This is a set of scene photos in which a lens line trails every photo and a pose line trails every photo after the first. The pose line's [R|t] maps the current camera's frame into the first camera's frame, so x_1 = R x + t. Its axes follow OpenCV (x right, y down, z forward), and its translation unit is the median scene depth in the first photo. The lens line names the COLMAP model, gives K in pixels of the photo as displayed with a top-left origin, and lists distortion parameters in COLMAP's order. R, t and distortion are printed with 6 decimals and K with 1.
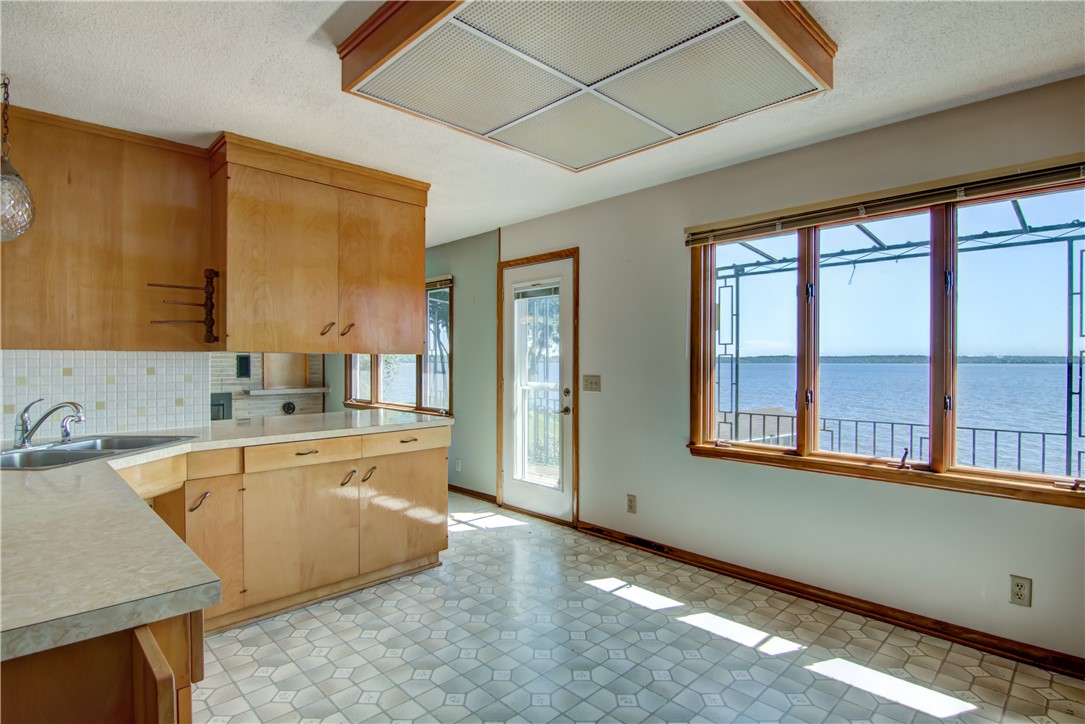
lens RADIAL K [[561.2, 0, 540.3], [0, 561.2, 367.2], [0, 0, 1]] dist [-0.013079, -0.000671]
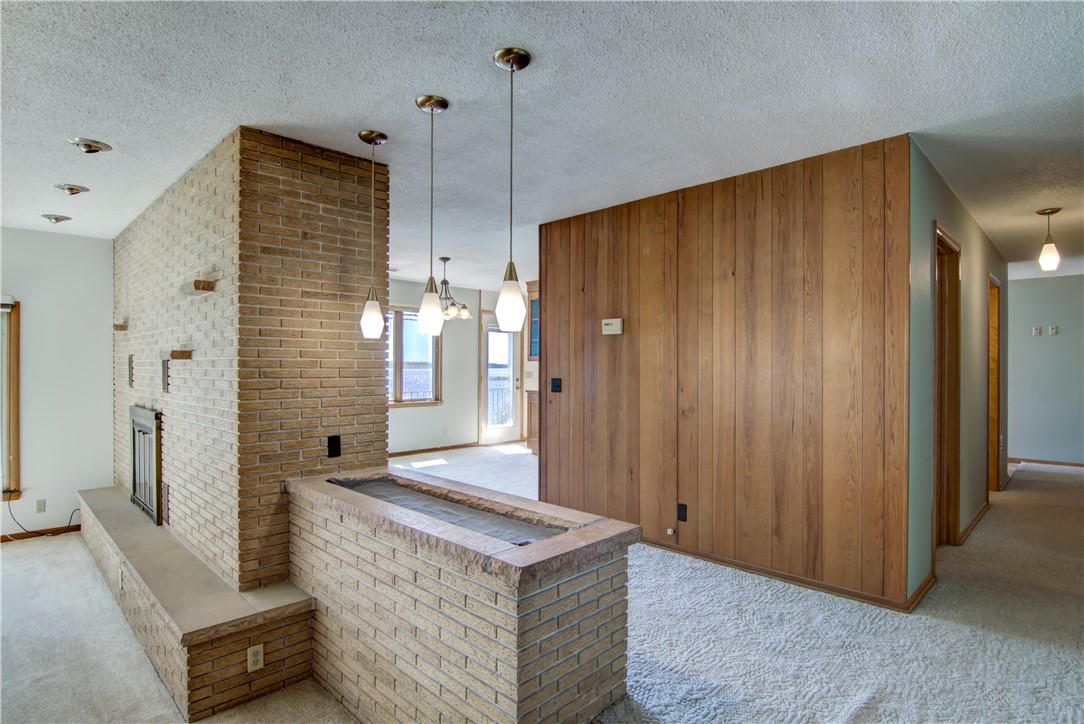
lens RADIAL K [[560.7, 0, 535.8], [0, 560.7, 366.5], [0, 0, 1]] dist [-0.013079, -0.000671]
pose [[-0.042630, -0.008975, 0.999051, -2.027156], [0.001246, 0.999958, 0.009037, -0.023541], [-0.999090, 0.001630, -0.042617, 0.991296]]
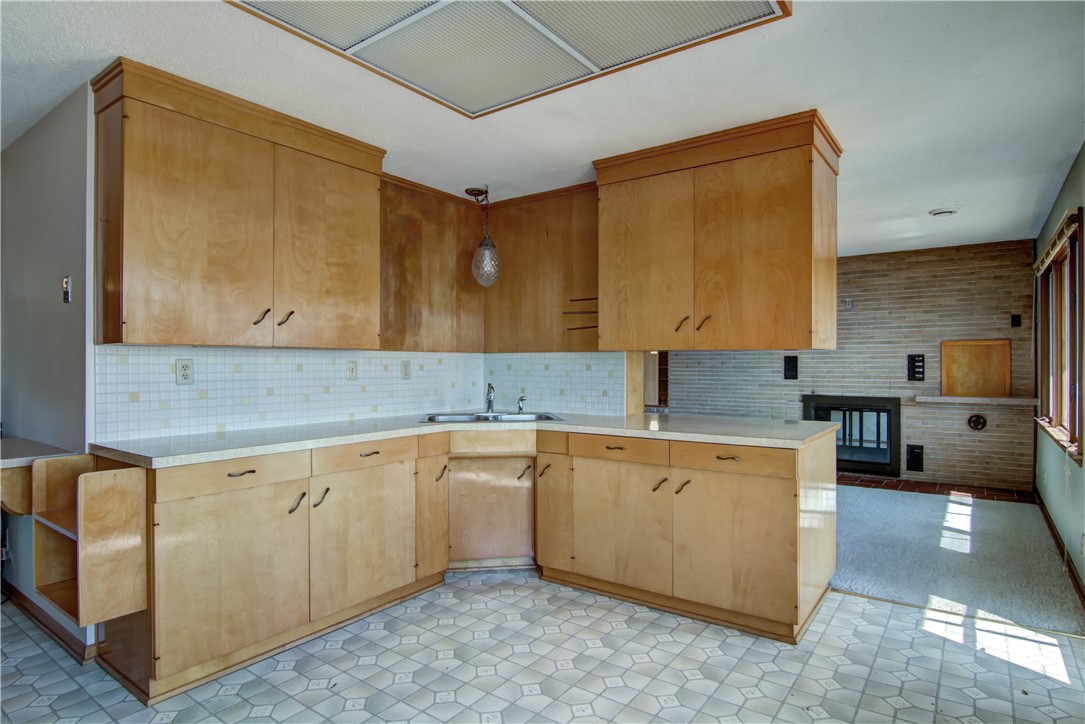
lens RADIAL K [[585.4, 0, 539.2], [0, 585.4, 367.0], [0, 0, 1]] dist [-0.004127, -0.004522]
pose [[0.170831, 0.004773, -0.985289, 0.397332], [-0.011156, 0.999934, 0.002910, 0.002132], [0.985237, 0.010494, 0.170873, 0.440840]]
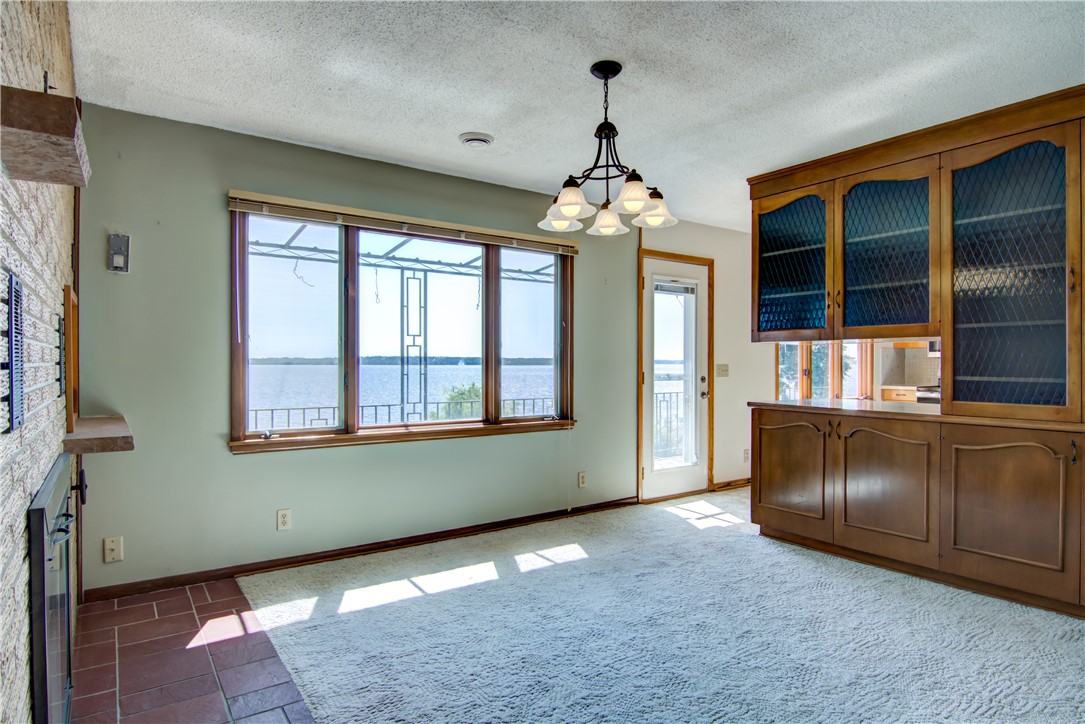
lens RADIAL K [[585.4, 0, 502.3], [0, 585.4, 357.3], [0, 0, 1]] dist [-0.004127, -0.004522]
pose [[0.186894, -0.000131, 0.982380, -1.200603], [0.002557, 0.999997, -0.000353, -0.002179], [-0.982377, 0.002578, 0.186894, 1.150261]]
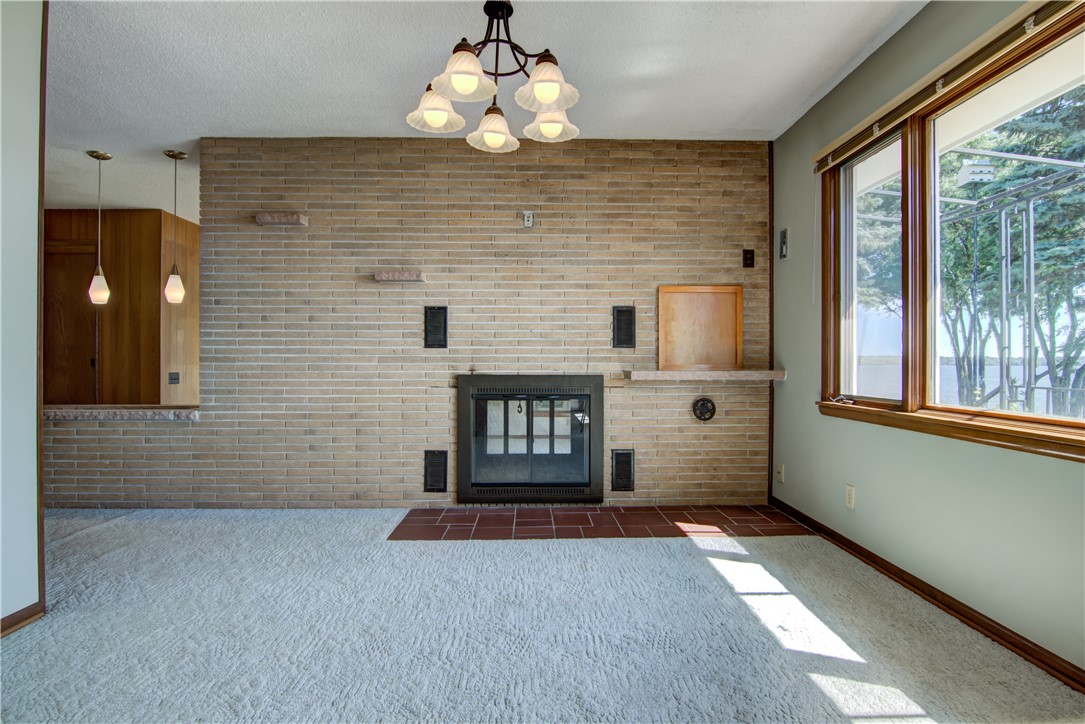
lens RADIAL K [[561.2, 0, 541.6], [0, 561.2, 362.8], [0, 0, 1]] dist [-0.013079, -0.000671]
pose [[0.741315, 0.002005, -0.671154, -0.356561], [-0.009433, 0.999928, -0.007432, 0.059940], [0.671091, 0.011841, 0.741281, 0.861046]]
